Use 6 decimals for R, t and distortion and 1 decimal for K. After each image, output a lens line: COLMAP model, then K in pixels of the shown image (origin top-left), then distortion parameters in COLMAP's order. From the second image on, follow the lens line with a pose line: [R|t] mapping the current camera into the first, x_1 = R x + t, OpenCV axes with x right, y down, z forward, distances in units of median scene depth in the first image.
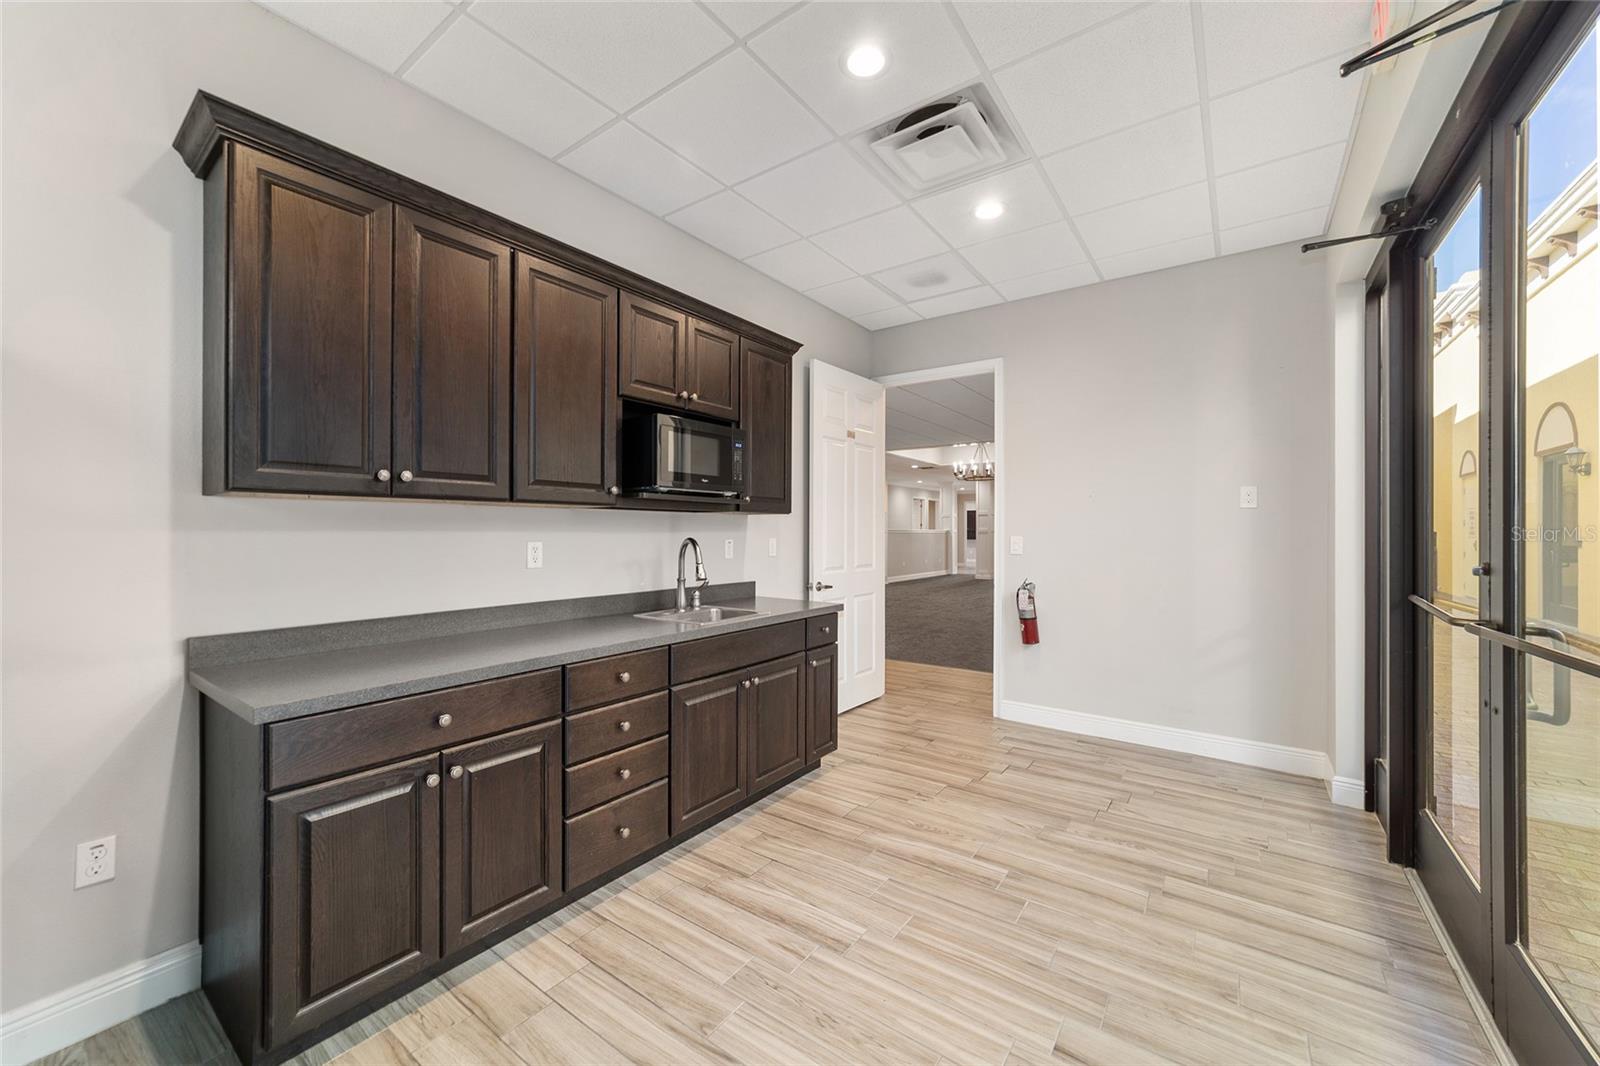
lens RADIAL K [[613.0, 0, 795.0], [0, 613.0, 530.2], [0, 0, 1]] dist [-0.018777, 0.008229]
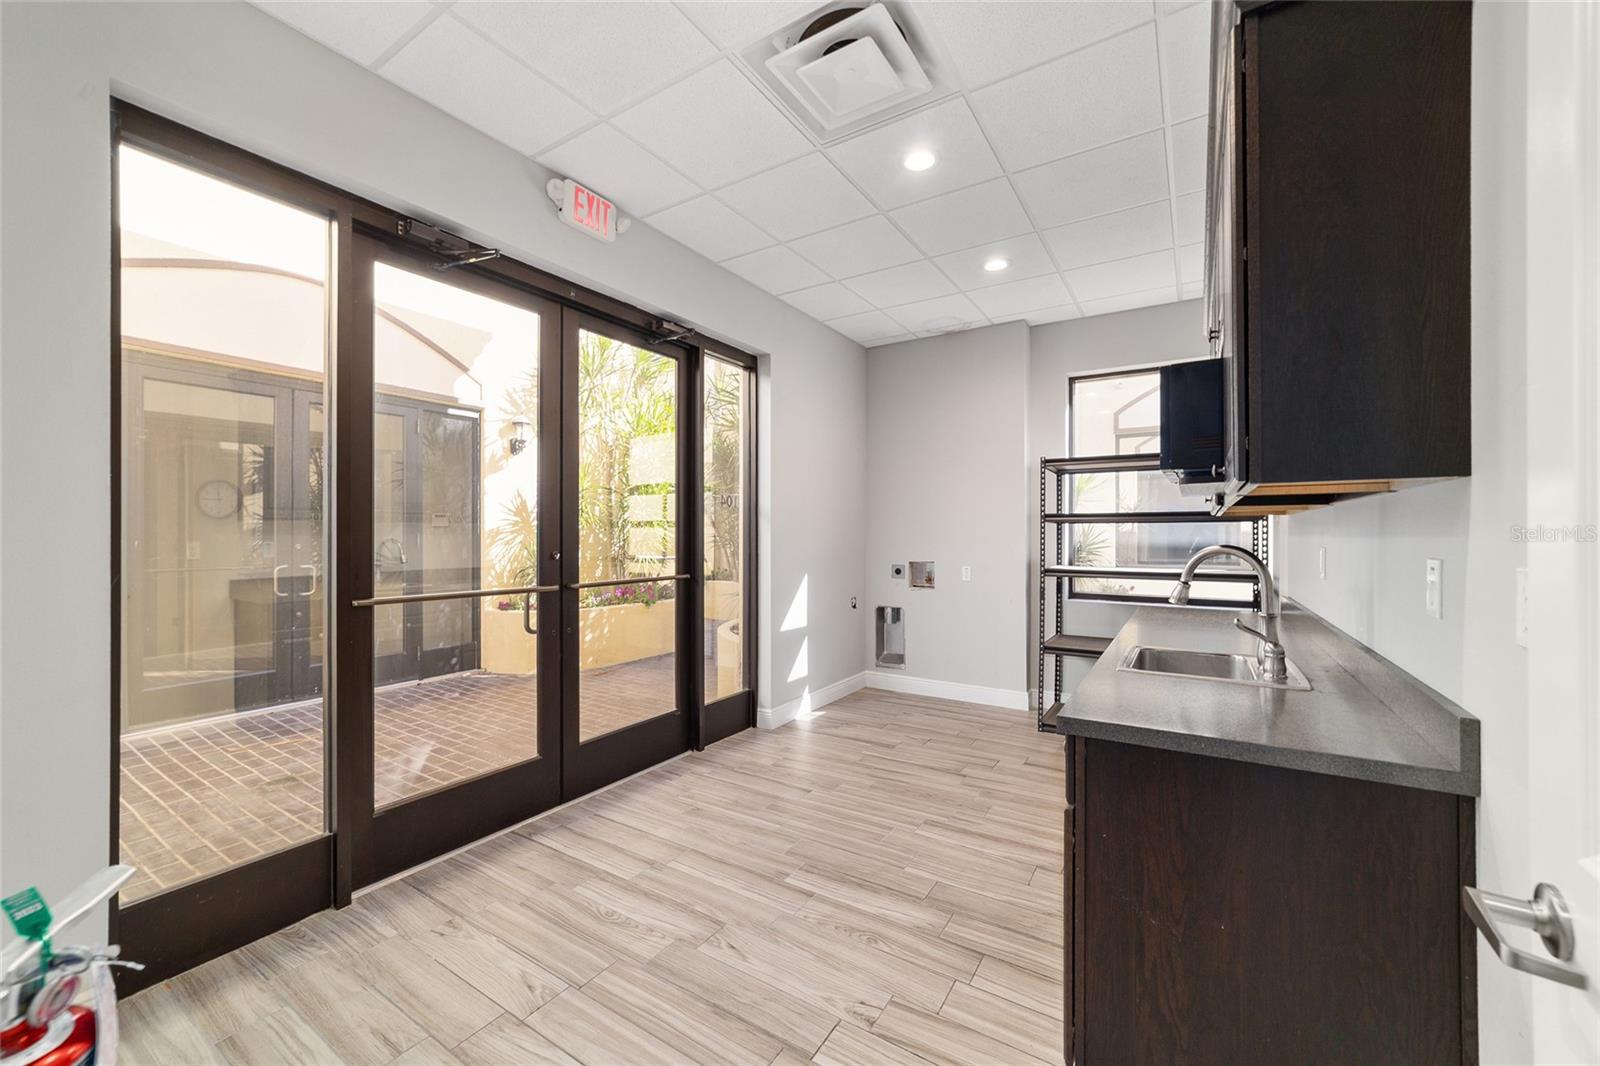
lens RADIAL K [[613.0, 0, 795.0], [0, 613.0, 530.2], [0, 0, 1]] dist [-0.018777, 0.008229]
pose [[-0.998641, -0.005806, -0.051799, 0.383496], [-0.005167, 0.999909, -0.012450, 0.007035], [0.051867, -0.012165, -0.998580, 1.968320]]
